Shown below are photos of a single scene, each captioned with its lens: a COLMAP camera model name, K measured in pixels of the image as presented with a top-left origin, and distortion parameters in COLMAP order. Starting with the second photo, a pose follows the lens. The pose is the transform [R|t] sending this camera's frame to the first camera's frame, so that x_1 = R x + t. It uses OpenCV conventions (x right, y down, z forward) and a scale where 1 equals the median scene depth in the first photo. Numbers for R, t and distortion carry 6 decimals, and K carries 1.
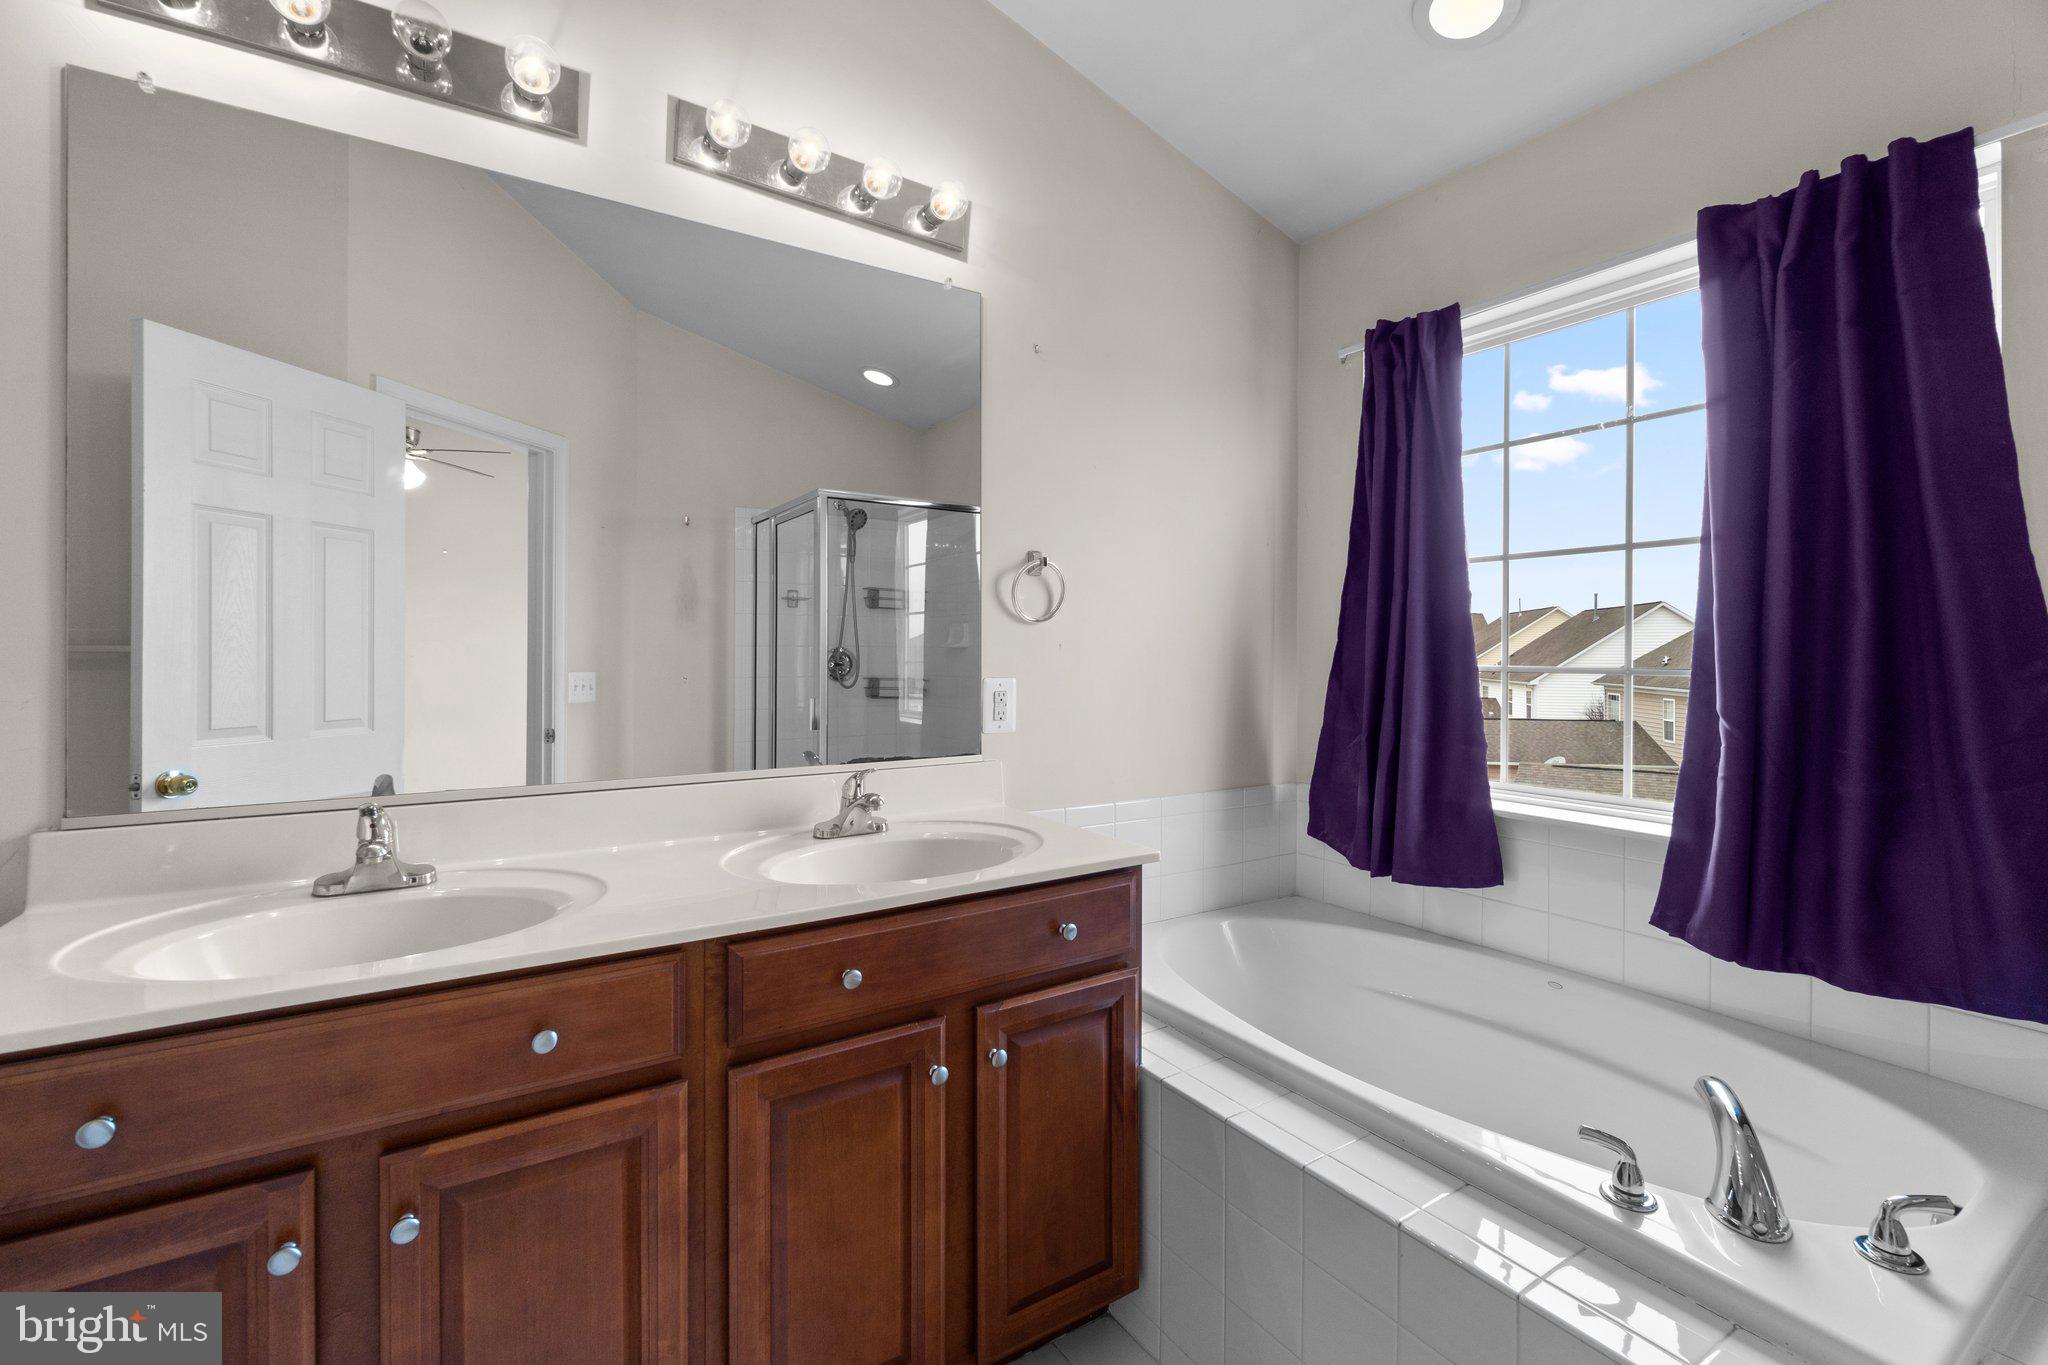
lens RADIAL K [[889.6, 0, 1022.5], [0, 889.6, 653.5], [0, 0, 1]] dist [-0.001104, -0.000272]
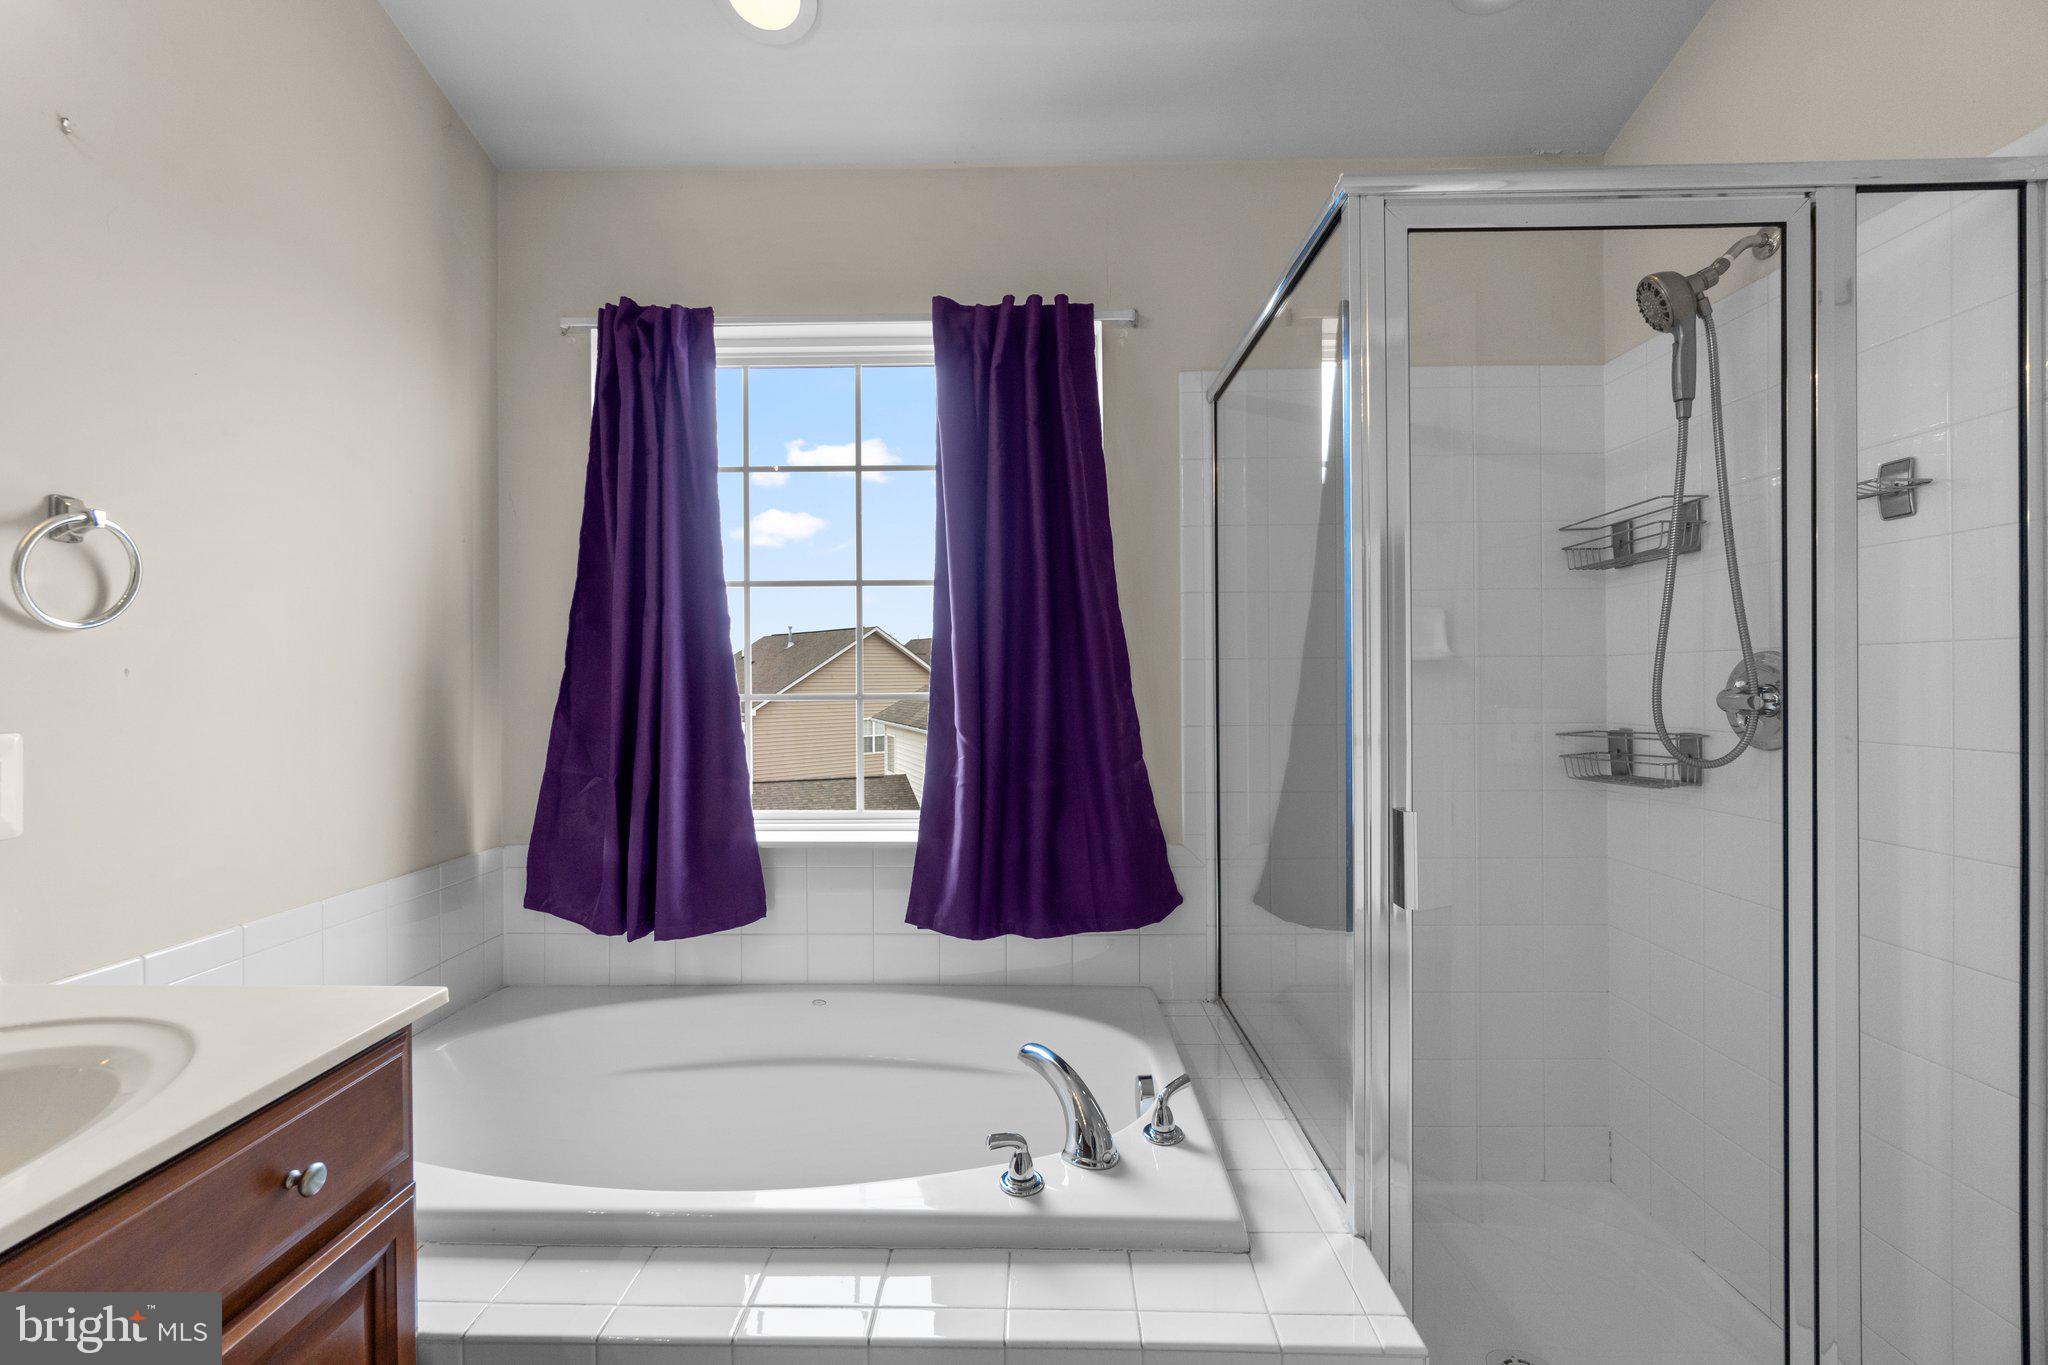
lens RADIAL K [[882.6, 0, 1014.4], [0, 882.6, 684.3], [0, 0, 1]] dist [-0.002187, -0.000281]
pose [[0.553797, -0.009116, 0.832602, -0.117213], [0.007779, 0.999953, 0.005774, -0.000025], [-0.832616, 0.003280, 0.553841, 0.230255]]
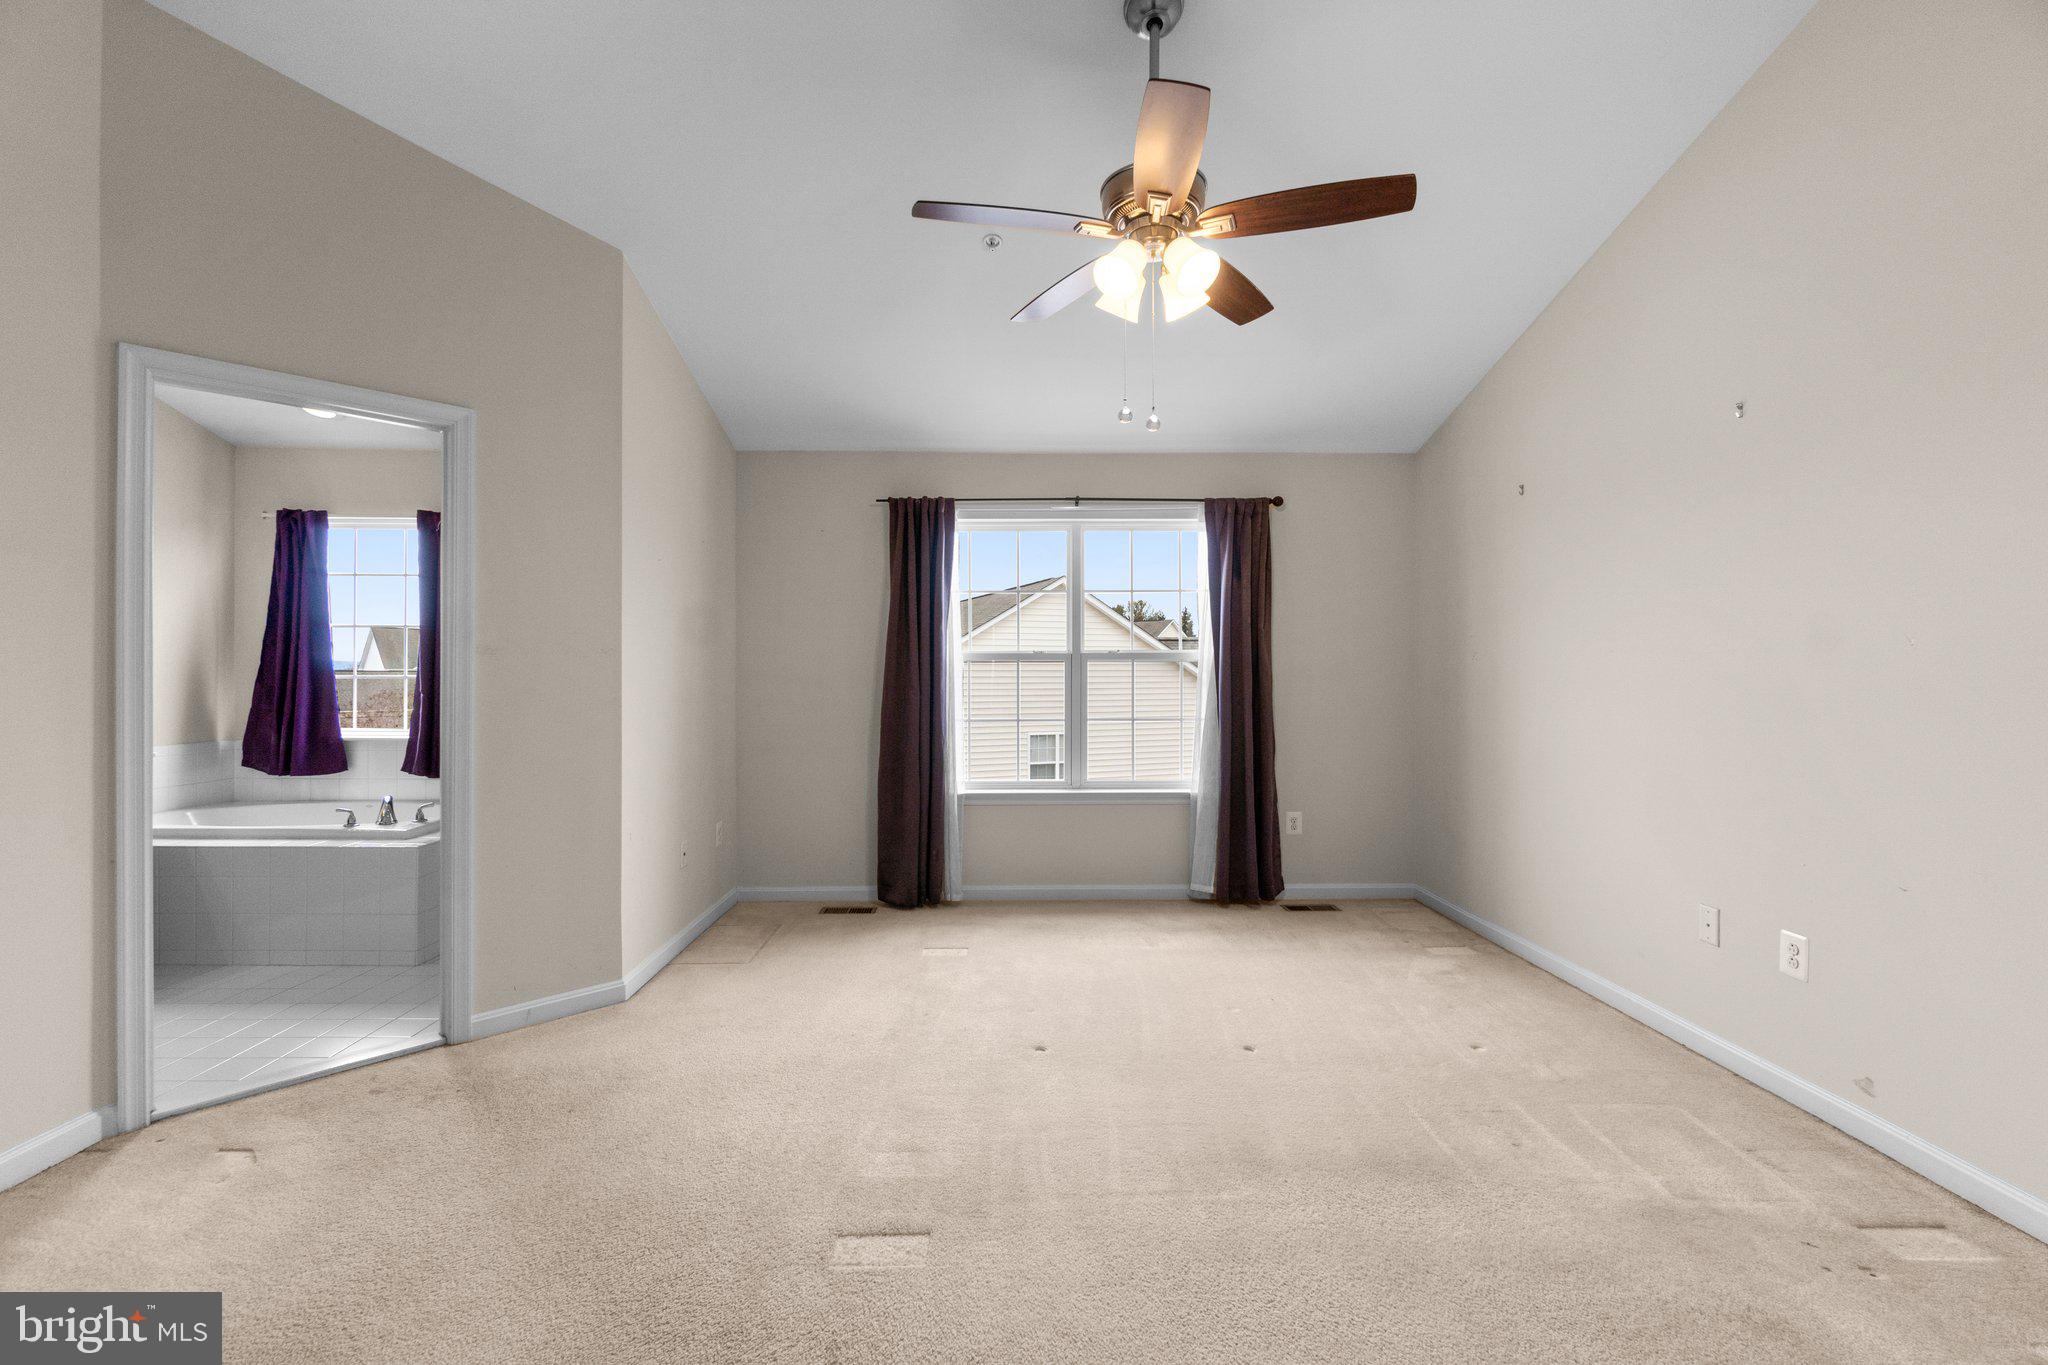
lens RADIAL K [[882.6, 0, 1014.4], [0, 882.6, 684.3], [0, 0, 1]] dist [-0.002187, -0.000281]
pose [[0.529356, -0.002670, 0.848396, -0.481517], [-0.002889, 0.999984, 0.004950, 0.020974], [-0.848395, -0.005071, 0.529339, -1.677628]]
